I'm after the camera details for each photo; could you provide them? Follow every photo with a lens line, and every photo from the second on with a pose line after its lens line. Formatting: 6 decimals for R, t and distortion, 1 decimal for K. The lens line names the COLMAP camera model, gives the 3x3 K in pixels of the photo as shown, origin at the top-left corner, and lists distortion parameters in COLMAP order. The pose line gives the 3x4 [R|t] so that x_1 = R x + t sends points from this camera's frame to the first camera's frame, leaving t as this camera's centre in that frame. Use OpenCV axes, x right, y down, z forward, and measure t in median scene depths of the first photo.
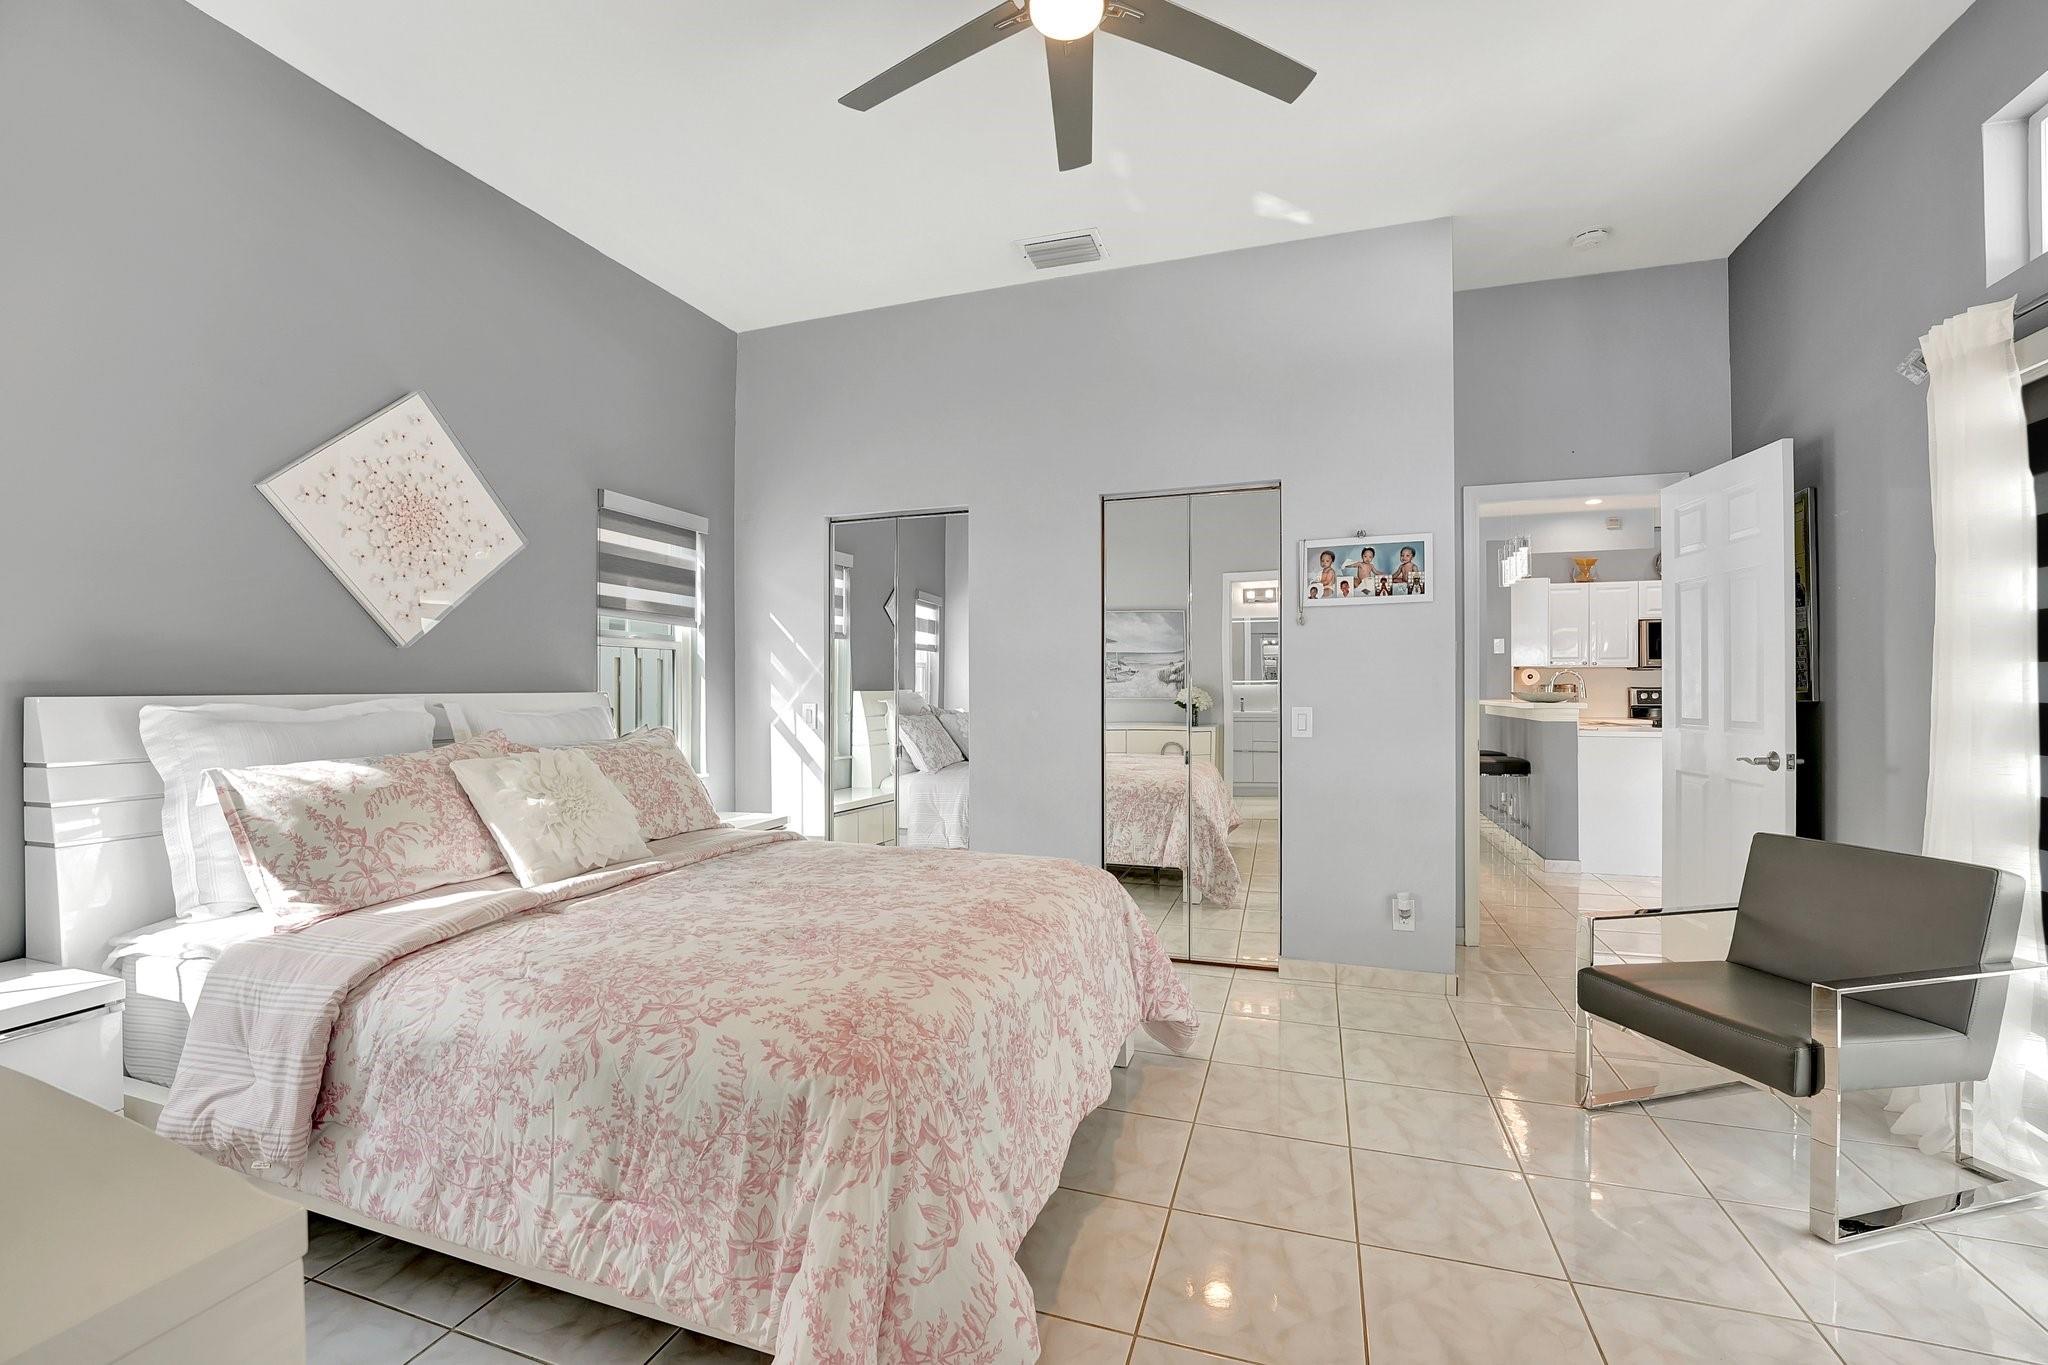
lens RADIAL K [[836.9, 0, 1025.7], [0, 836.9, 677.6], [0, 0, 1]] dist [-0.024888, 0.003485]
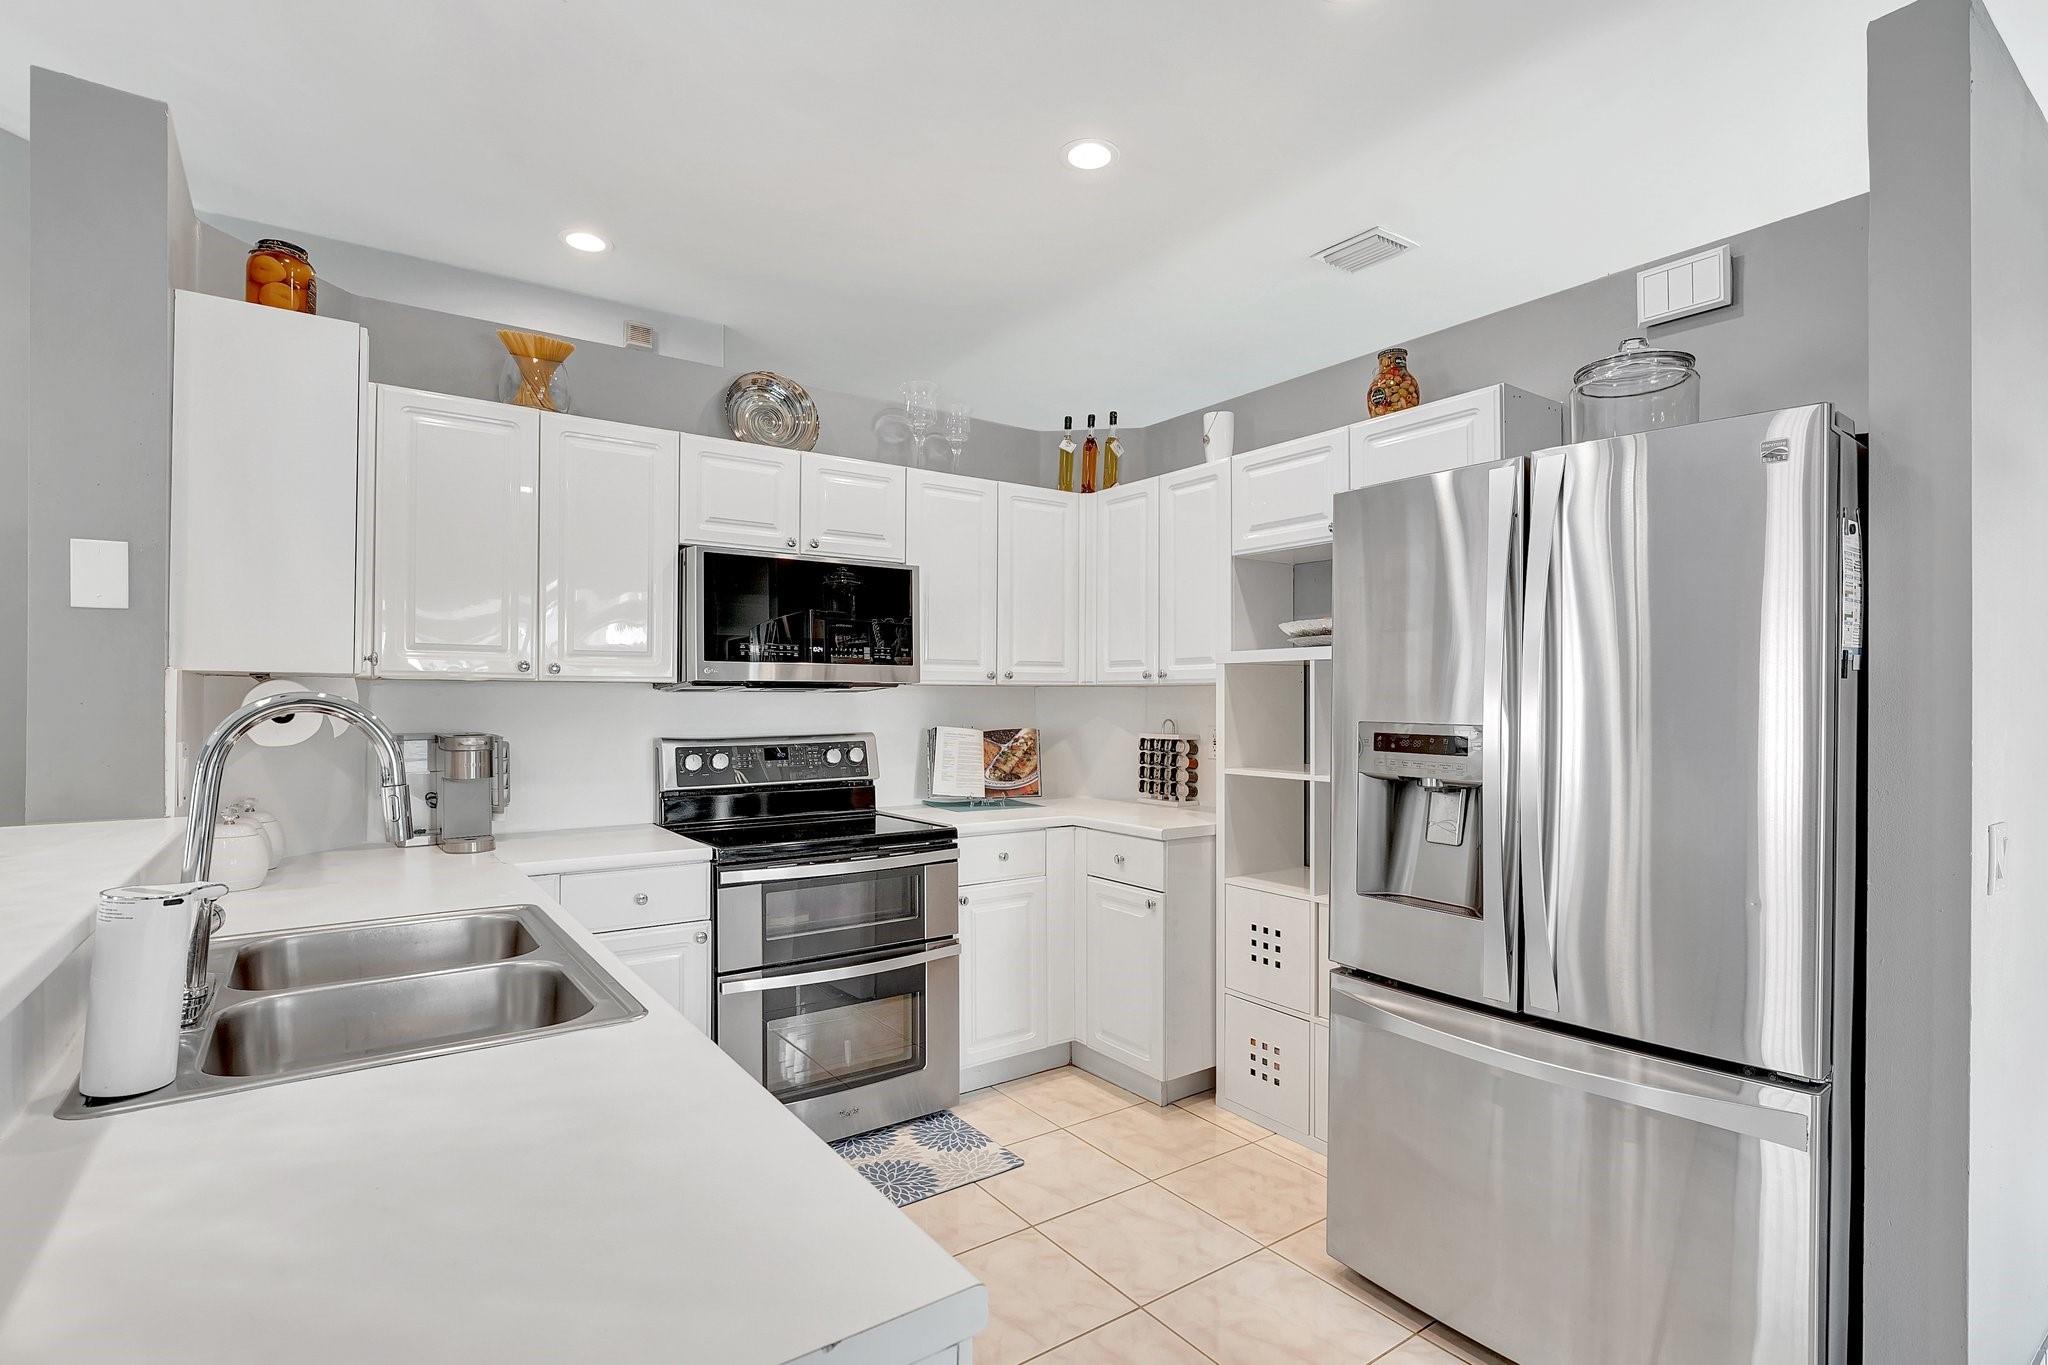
lens RADIAL K [[982.9, 0, 1022.3], [0, 982.9, 692.6], [0, 0, 1]] dist [-0.000747, -0.000034]
pose [[0.583608, 0.004050, 0.812026, 0.487579], [-0.011921, 0.999923, 0.003580, -0.011154], [-0.811948, -0.011769, 0.583611, 0.639071]]
